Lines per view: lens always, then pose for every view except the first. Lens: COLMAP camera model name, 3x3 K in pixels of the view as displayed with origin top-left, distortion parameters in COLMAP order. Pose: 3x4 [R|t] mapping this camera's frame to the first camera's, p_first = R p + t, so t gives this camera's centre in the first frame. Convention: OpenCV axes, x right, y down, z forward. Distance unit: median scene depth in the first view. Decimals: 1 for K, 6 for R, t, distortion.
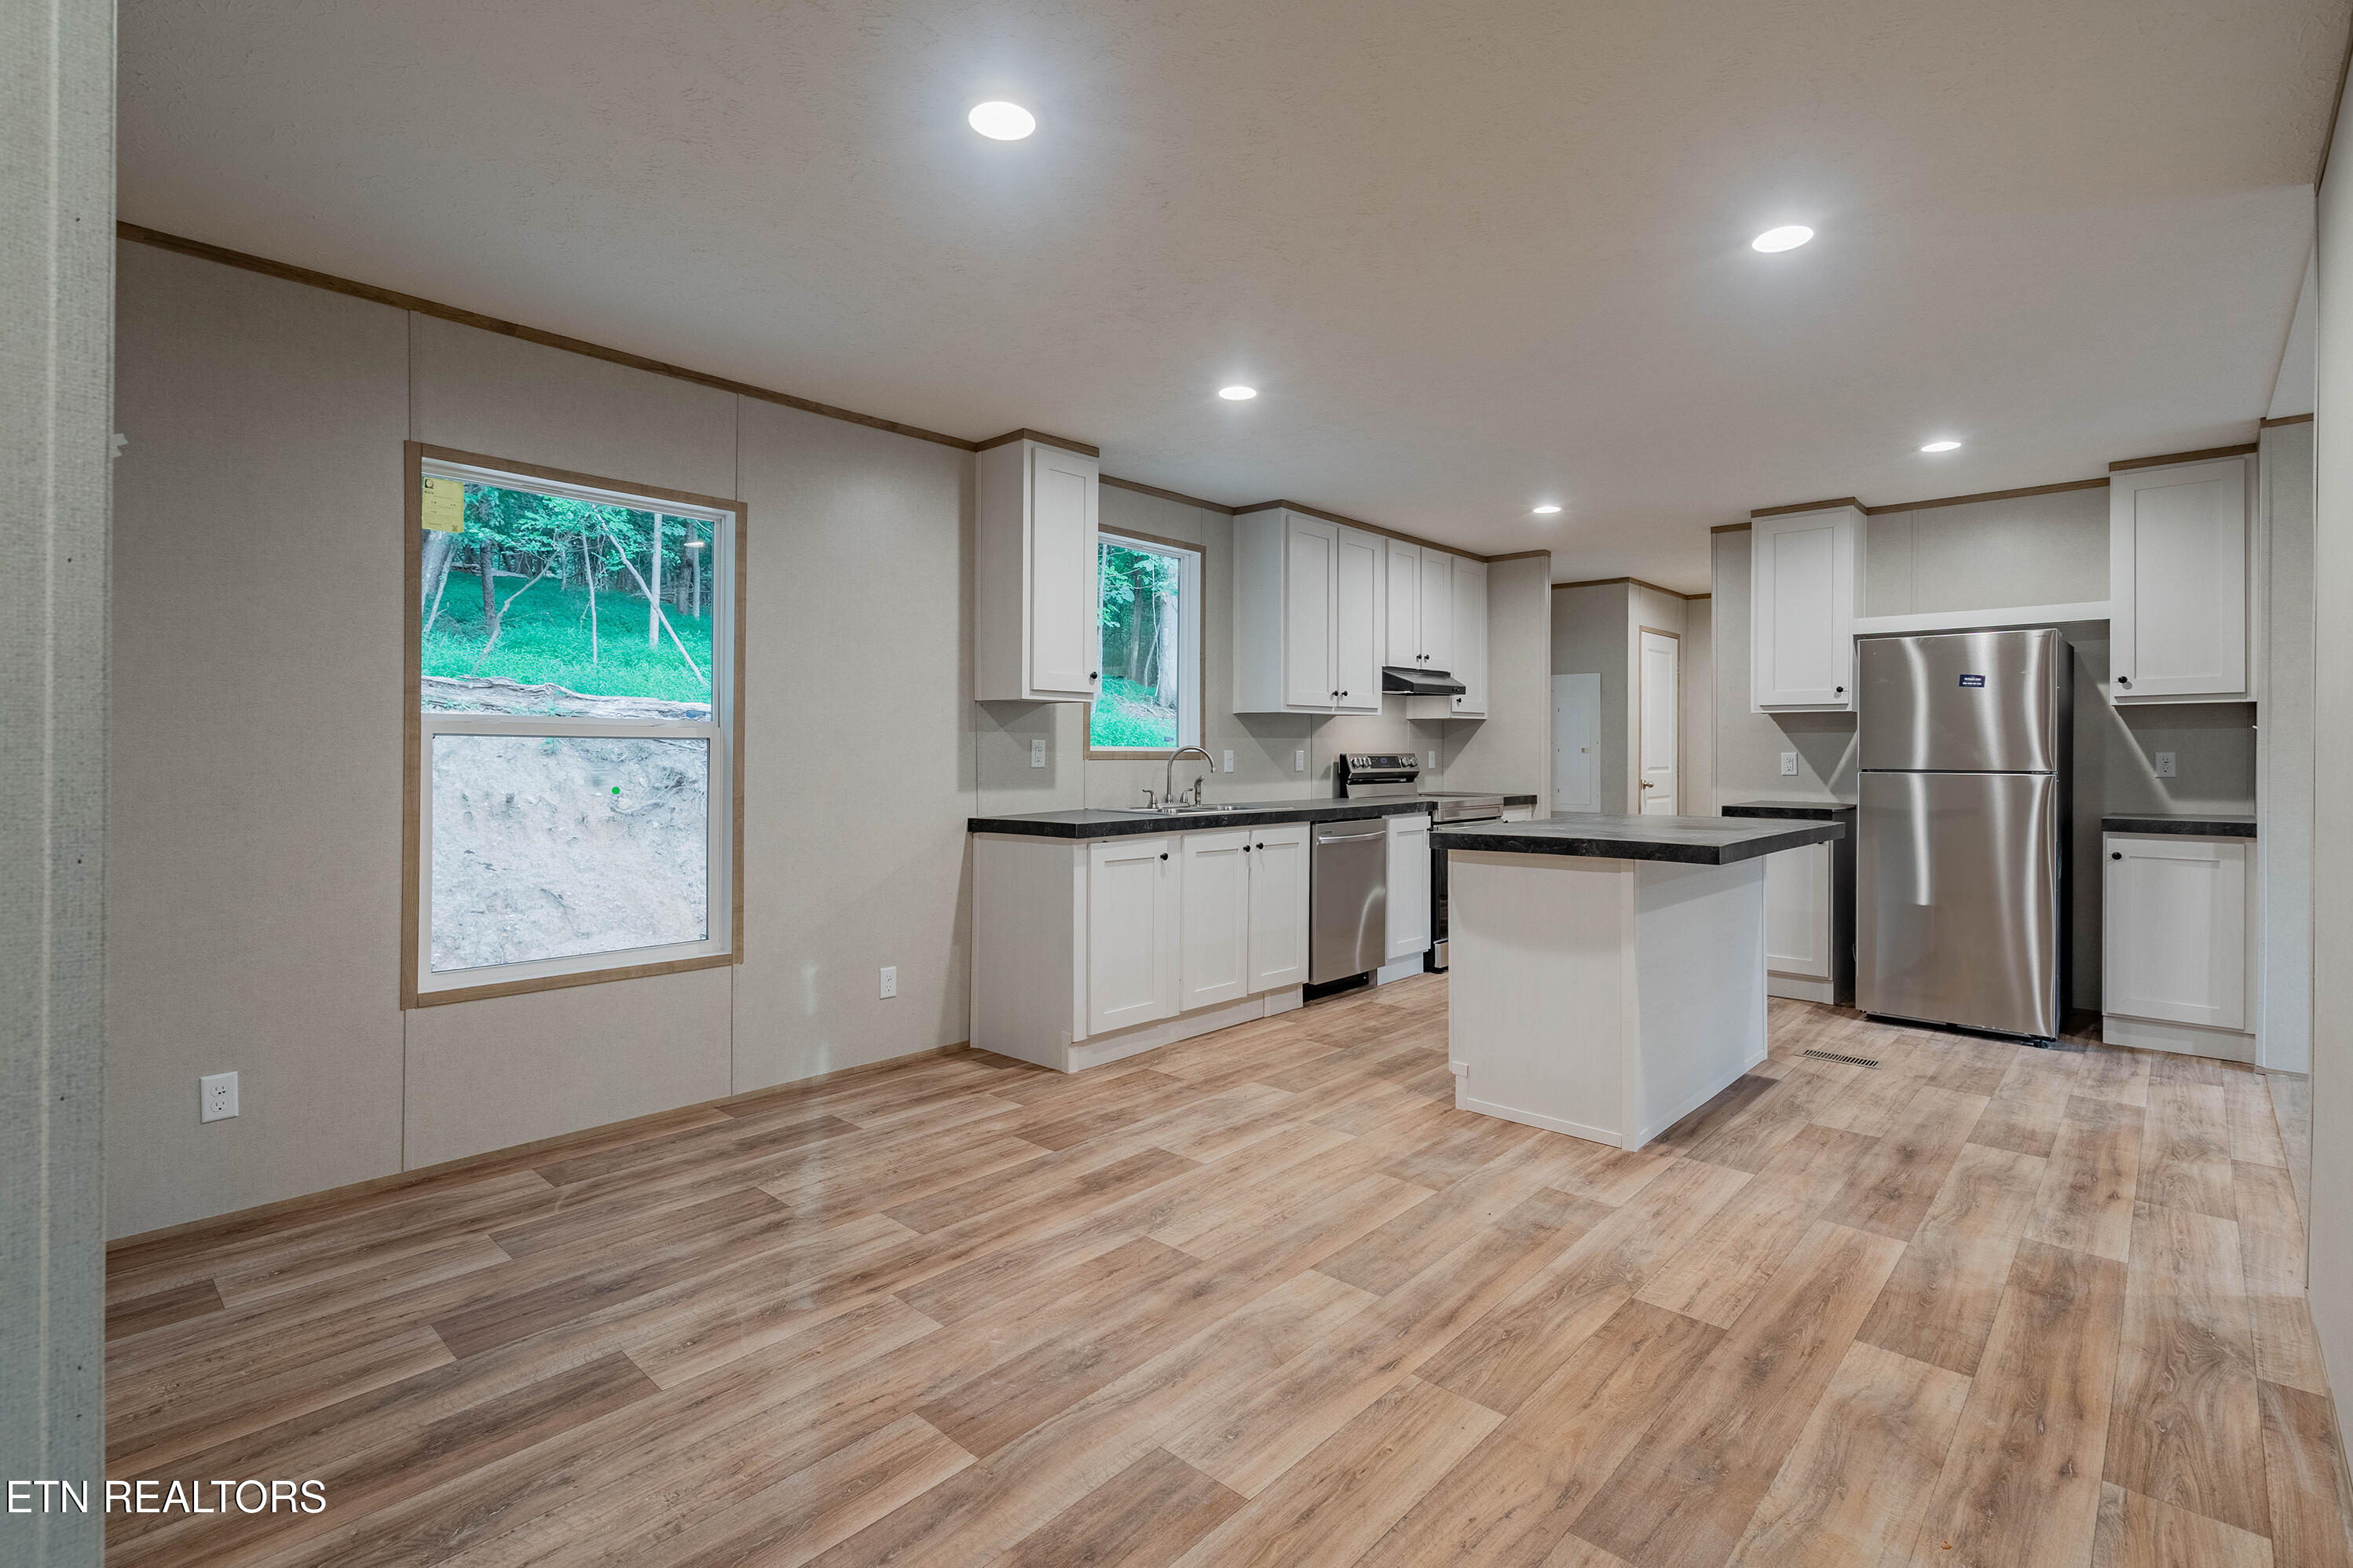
lens RADIAL K [[1072.3, 0, 1161.1], [0, 1072.3, 757.1], [0, 0, 1]] dist [0.008025, 0.000878]
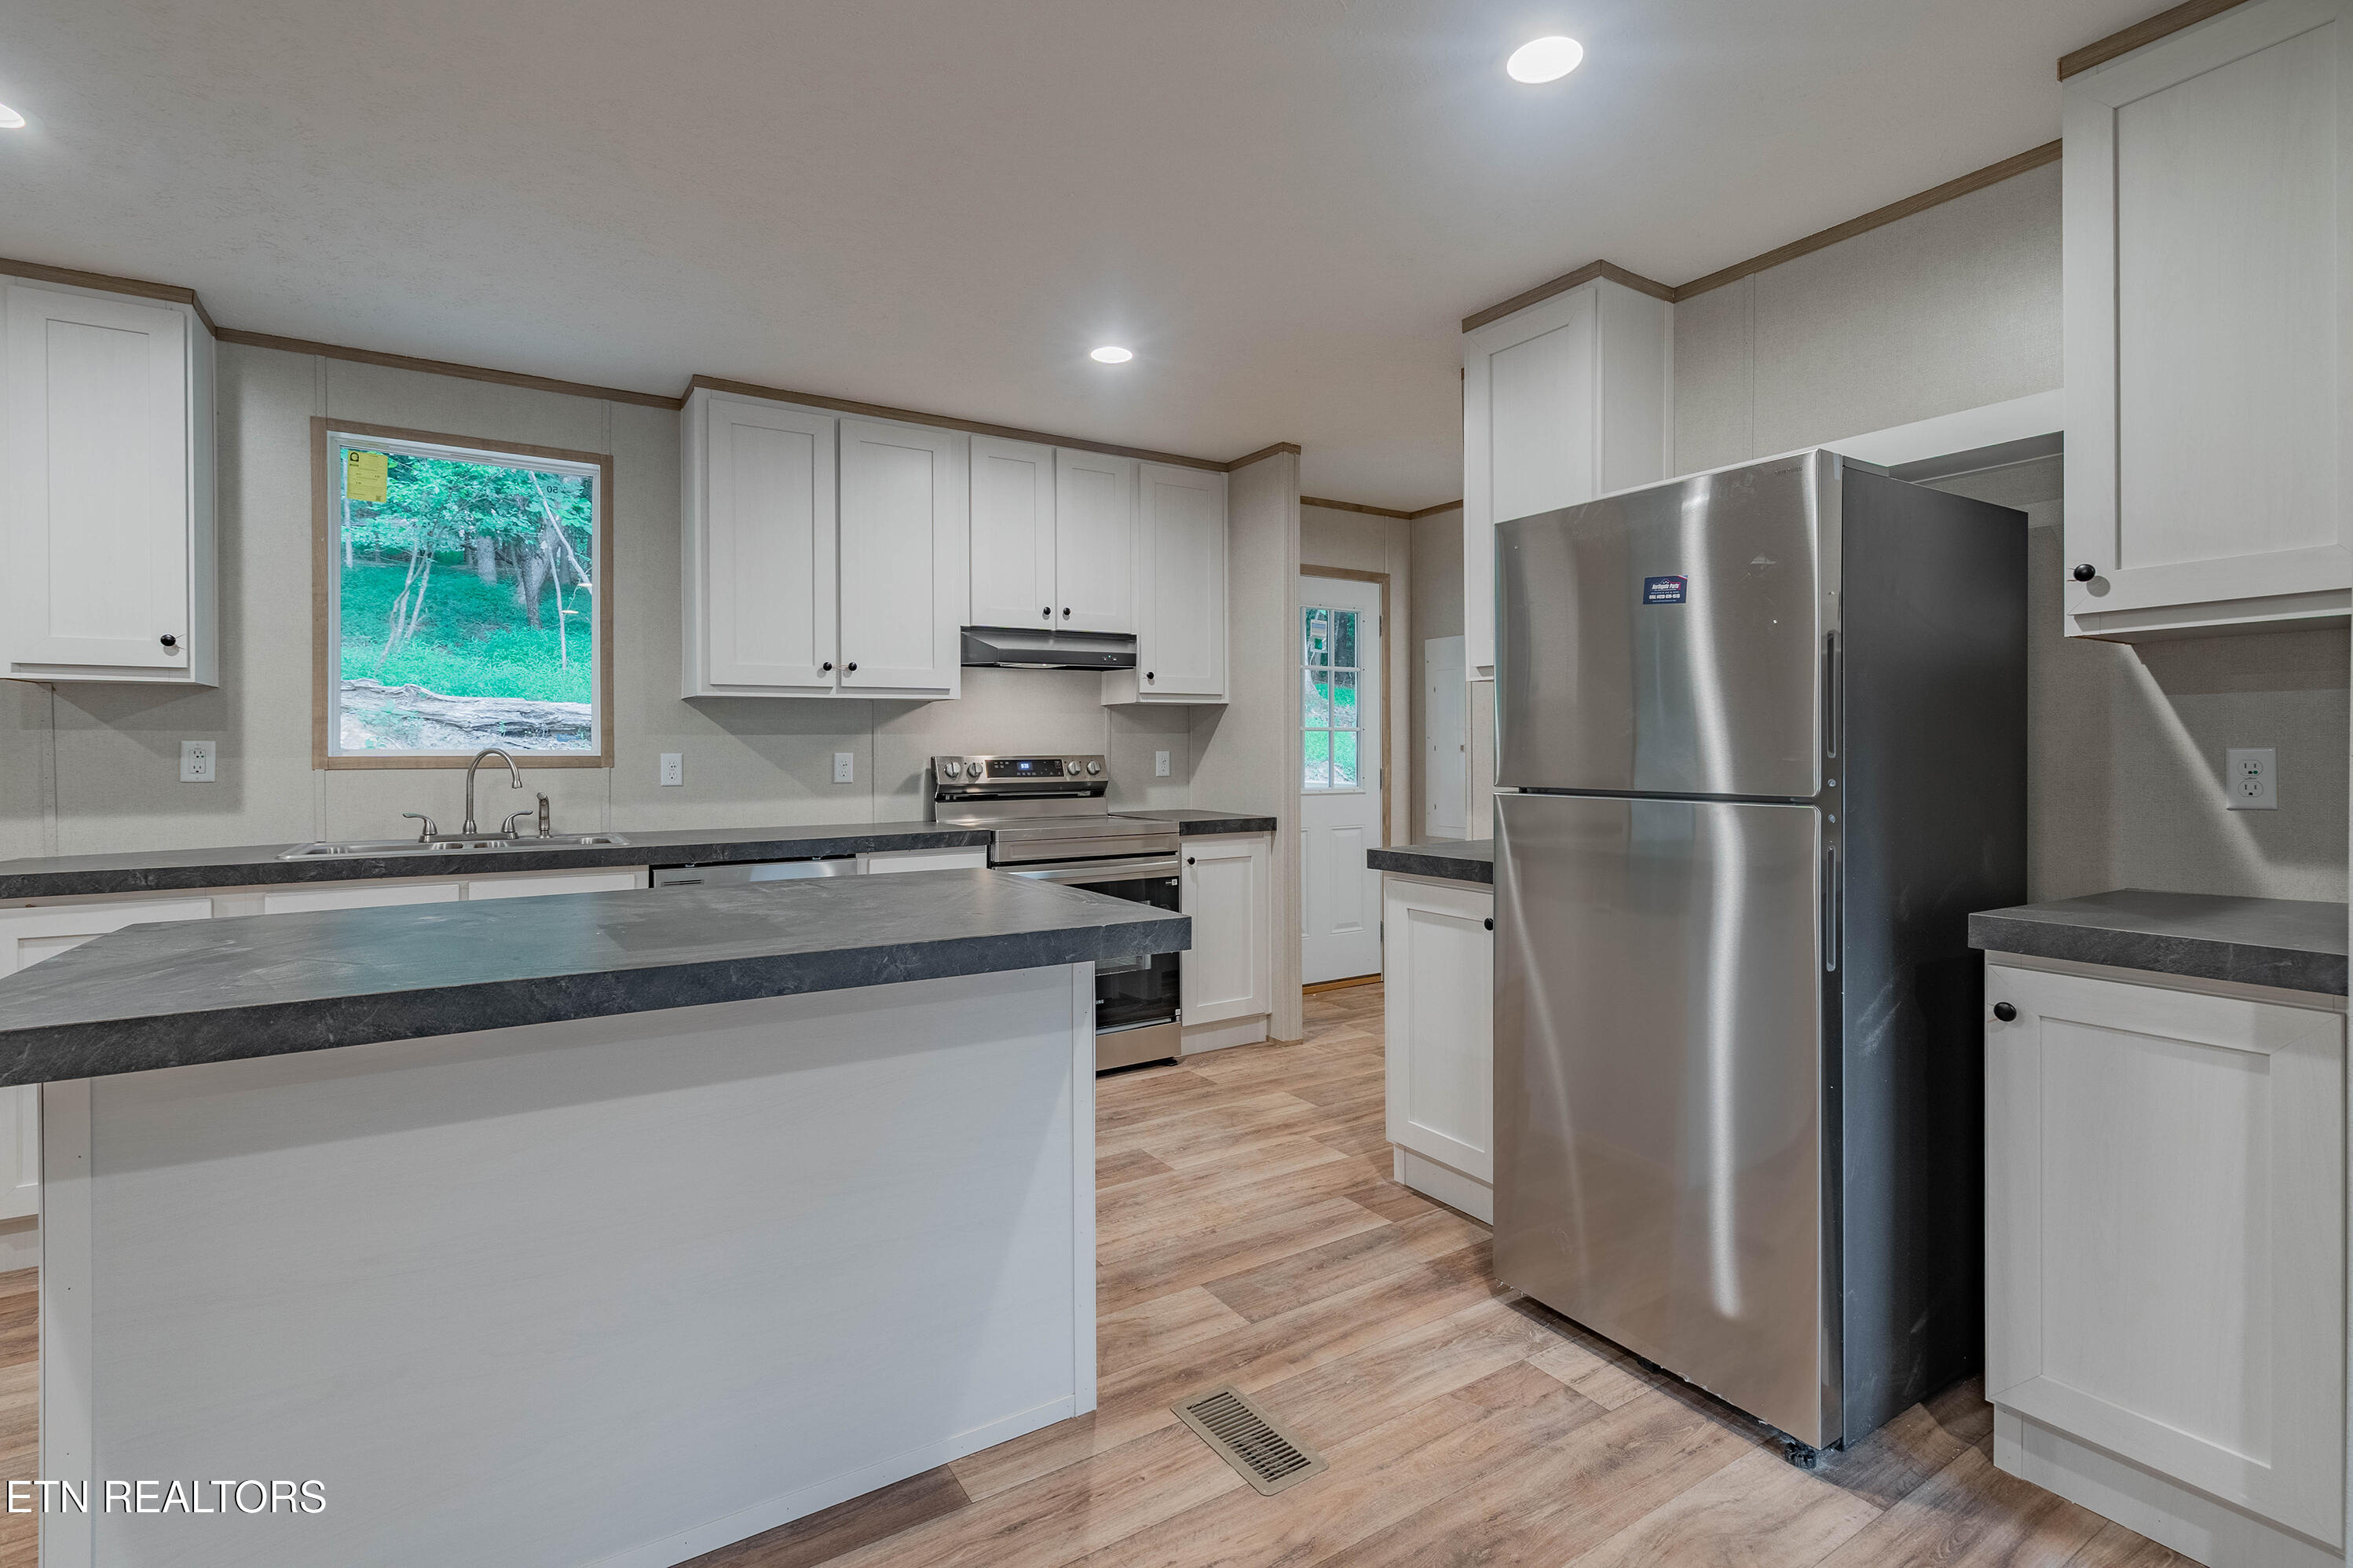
lens RADIAL K [[1072.3, 0, 1137.4], [0, 1072.3, 758.9], [0, 0, 1]] dist [0.008025, 0.000878]
pose [[0.967296, -0.004129, -0.253618, 0.509395], [0.004717, 0.999987, 0.001710, -0.002537], [0.253608, -0.002850, 0.967303, 0.402790]]
